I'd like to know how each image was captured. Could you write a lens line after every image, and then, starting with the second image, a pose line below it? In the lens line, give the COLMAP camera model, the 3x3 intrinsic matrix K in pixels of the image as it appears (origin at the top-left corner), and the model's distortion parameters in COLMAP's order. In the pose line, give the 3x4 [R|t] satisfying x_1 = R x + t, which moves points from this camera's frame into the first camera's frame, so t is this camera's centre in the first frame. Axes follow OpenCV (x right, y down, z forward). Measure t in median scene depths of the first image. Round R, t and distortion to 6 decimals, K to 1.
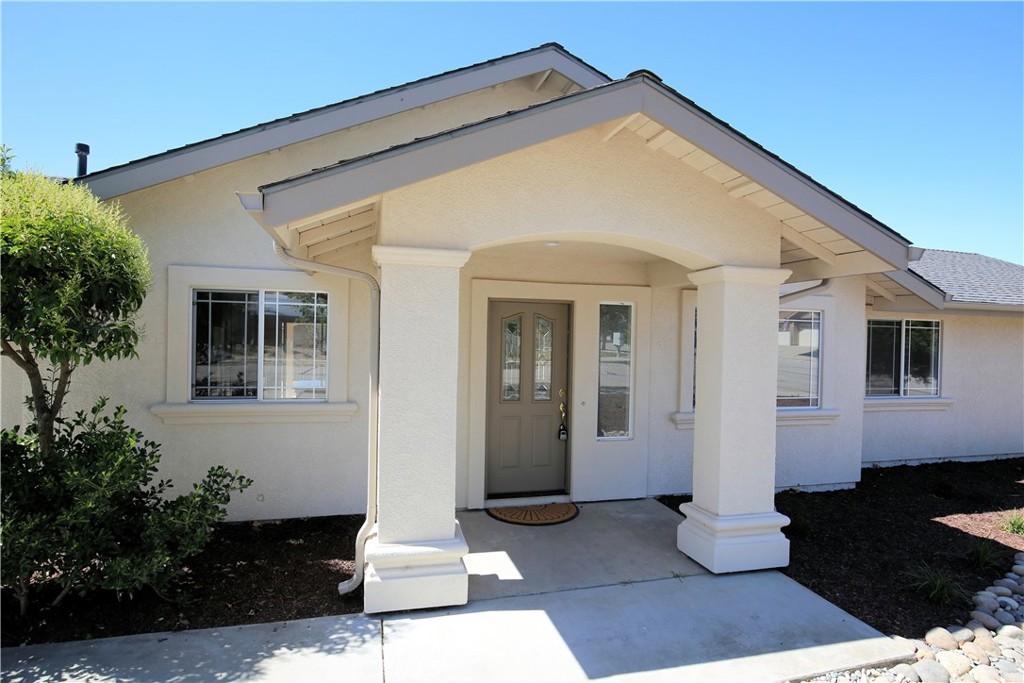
lens RADIAL K [[516.7, 0, 486.8], [0, 516.7, 345.2], [0, 0, 1]] dist [-0.022213, -0.000242]
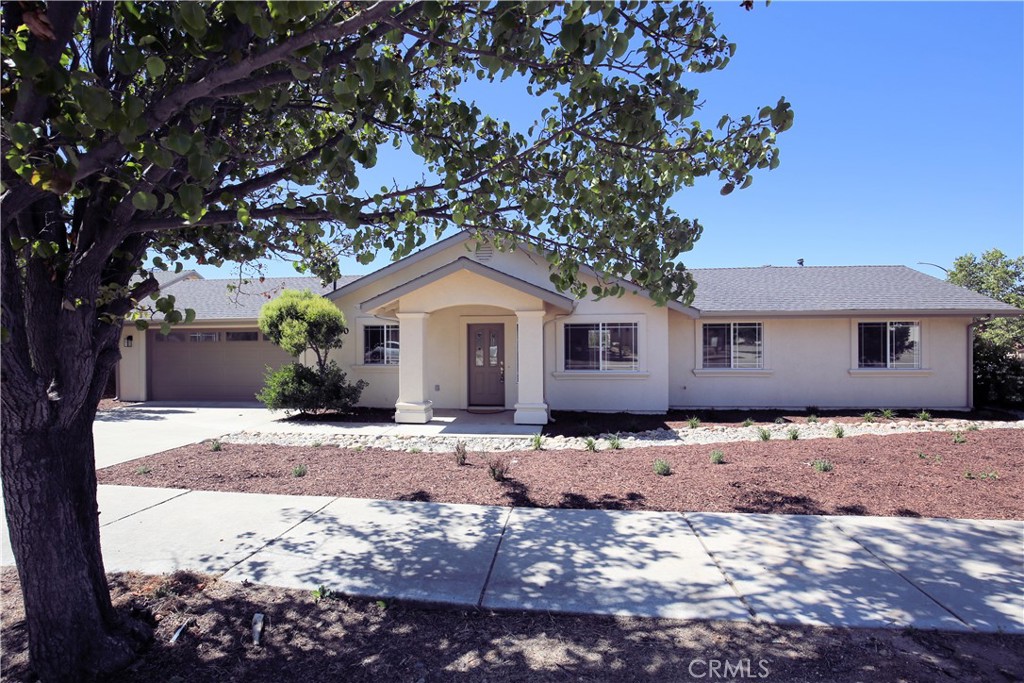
lens RADIAL K [[467.1, 0, 509.0], [0, 467.1, 345.7], [0, 0, 1]] dist [-0.029623, 0.000040]
pose [[0.931448, -0.020277, -0.363310, 1.145407], [0.018703, 0.999794, -0.007849, 0.040107], [0.363394, 0.000516, 0.931635, -1.148479]]
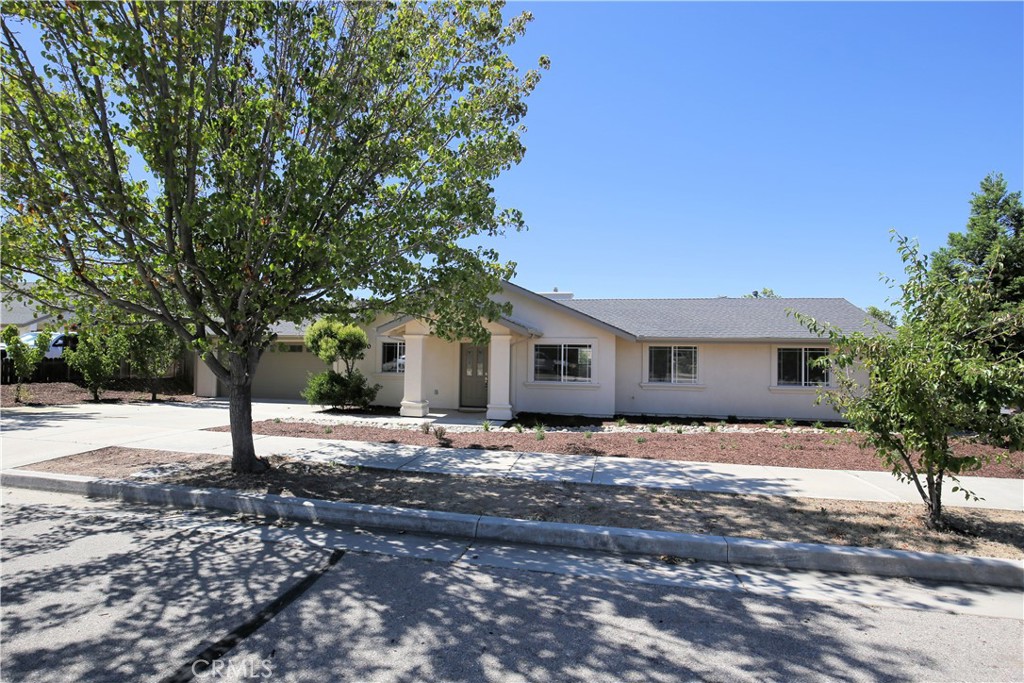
lens RADIAL K [[500.0, 0, 510.2], [0, 500.0, 355.2], [0, 0, 1]] dist [-0.020365, -0.000096]
pose [[0.895195, -0.003567, -0.445660, 1.879488], [-0.005424, 0.999807, -0.018897, 0.046913], [0.445641, 0.019334, 0.895003, -1.828903]]
